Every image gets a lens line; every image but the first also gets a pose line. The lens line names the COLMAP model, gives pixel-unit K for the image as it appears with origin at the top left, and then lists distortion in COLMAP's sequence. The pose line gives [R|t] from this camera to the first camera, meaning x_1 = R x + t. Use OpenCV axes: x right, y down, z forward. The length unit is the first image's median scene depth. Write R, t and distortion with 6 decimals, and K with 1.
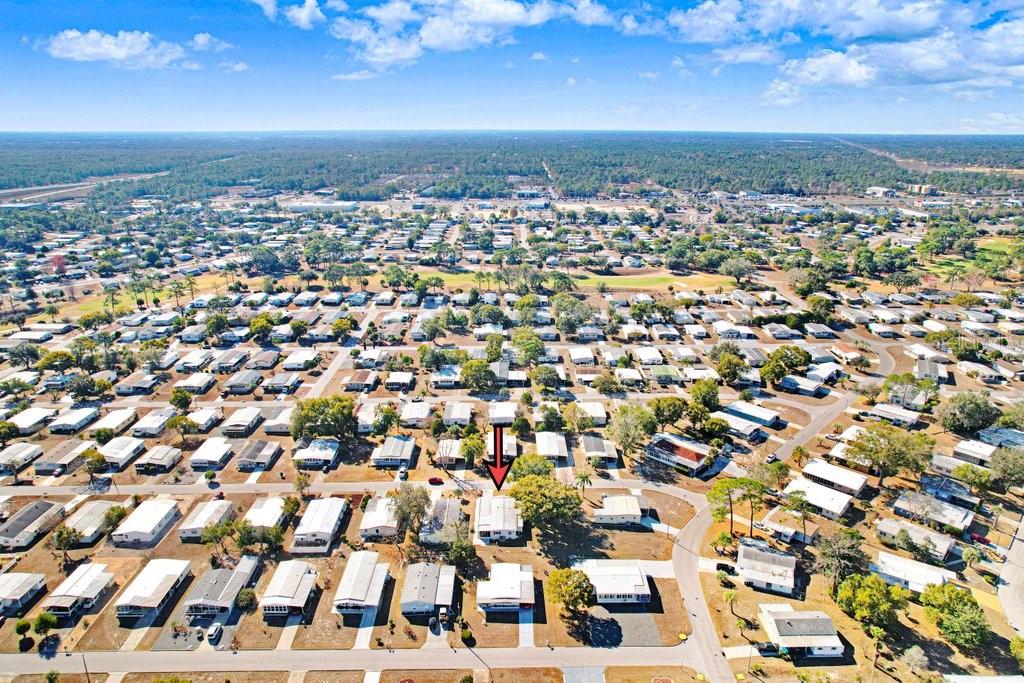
lens RADIAL K [[654.7, 0, 511.1], [0, 654.7, 309.3], [0, 0, 1]] dist [-0.040340, -0.000253]
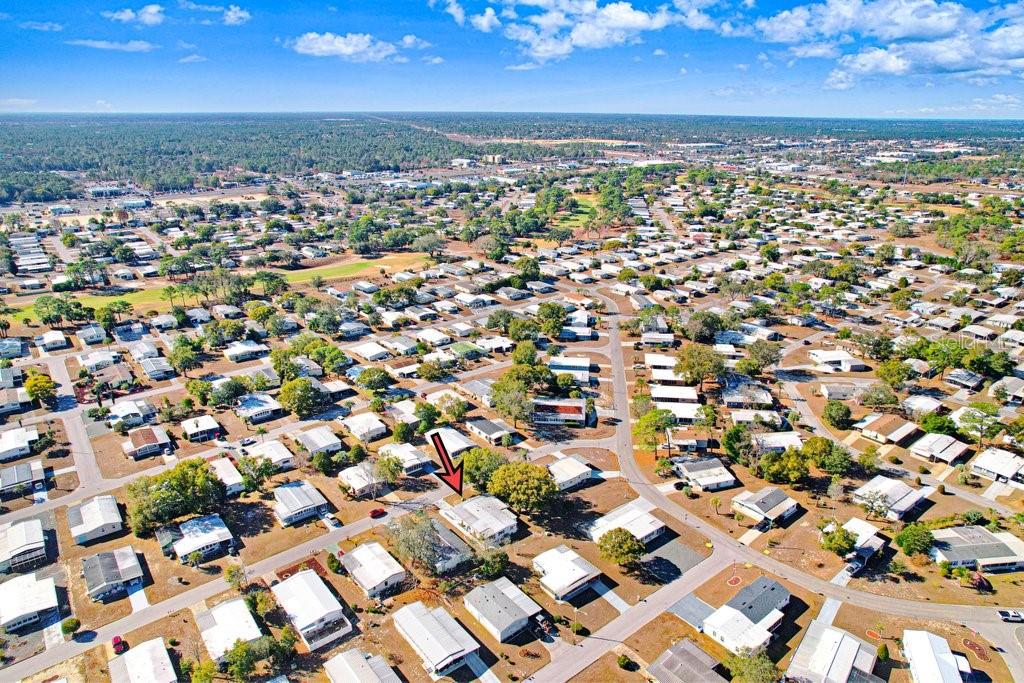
lens RADIAL K [[657.8, 0, 531.1], [0, 657.8, 338.0], [0, 0, 1]] dist [-0.036335, 0.005067]
pose [[0.784775, -0.205503, 0.584720, -0.297001], [0.165399, 0.978656, 0.121966, -0.029394], [-0.597304, 0.000997, 0.802015, 0.118186]]
